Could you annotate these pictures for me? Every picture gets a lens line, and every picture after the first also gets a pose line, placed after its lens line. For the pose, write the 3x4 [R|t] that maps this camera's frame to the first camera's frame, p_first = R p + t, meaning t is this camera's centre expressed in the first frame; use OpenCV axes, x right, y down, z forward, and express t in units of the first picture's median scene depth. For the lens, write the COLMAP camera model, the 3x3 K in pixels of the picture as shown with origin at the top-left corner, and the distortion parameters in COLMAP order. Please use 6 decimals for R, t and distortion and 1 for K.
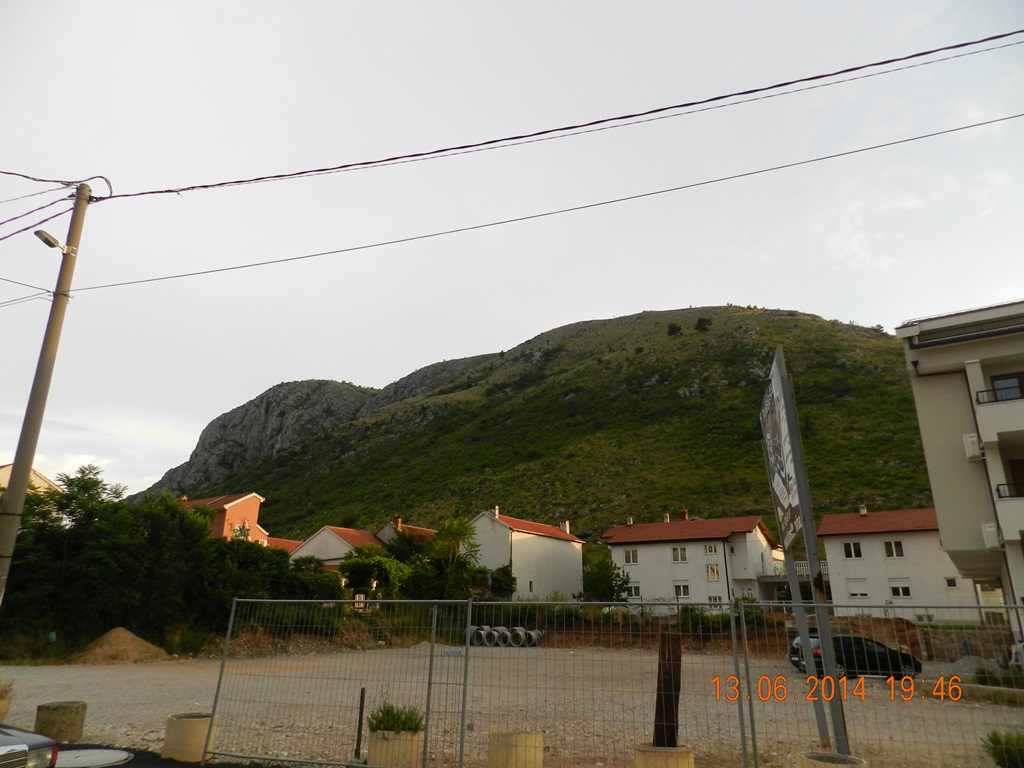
lens RADIAL K [[693.7, 0, 516.7], [0, 693.7, 381.6], [0, 0, 1]] dist [0.015056, -0.005039]
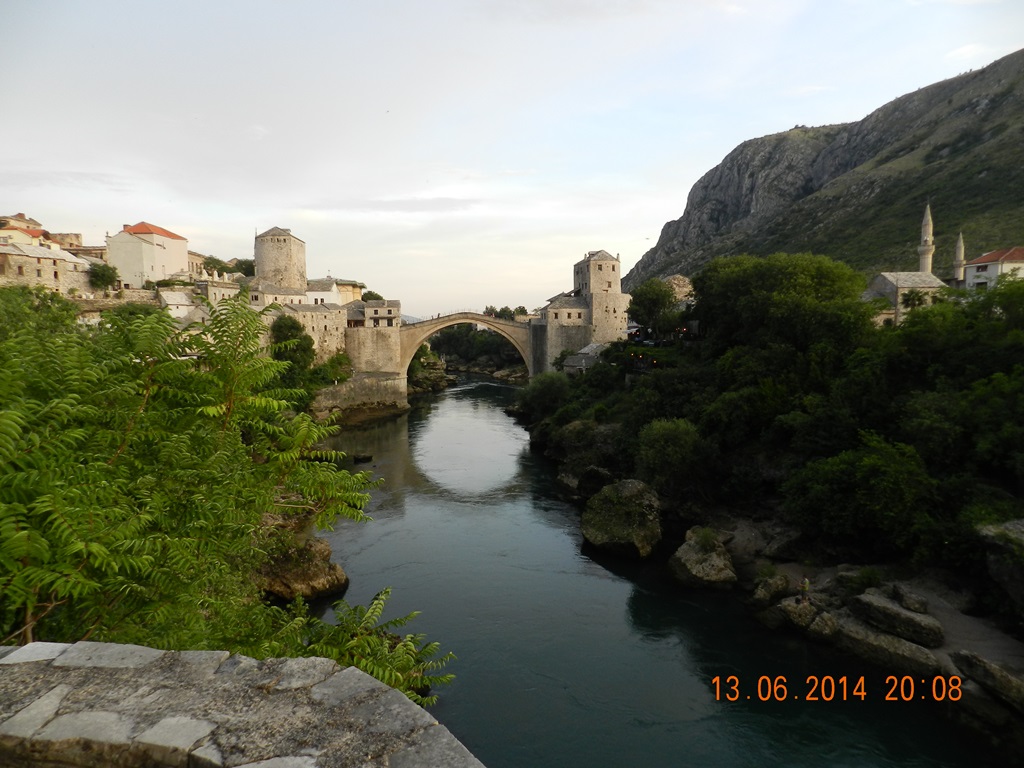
lens RADIAL K [[693.7, 0, 508.0], [0, 693.7, 385.6], [0, 0, 1]] dist [0.015056, -0.005039]
pose [[0.809067, 0.026688, -0.587110, 0.118015], [0.210280, 0.919693, 0.331582, -0.219127], [0.548810, -0.391730, 0.738482, -0.657144]]
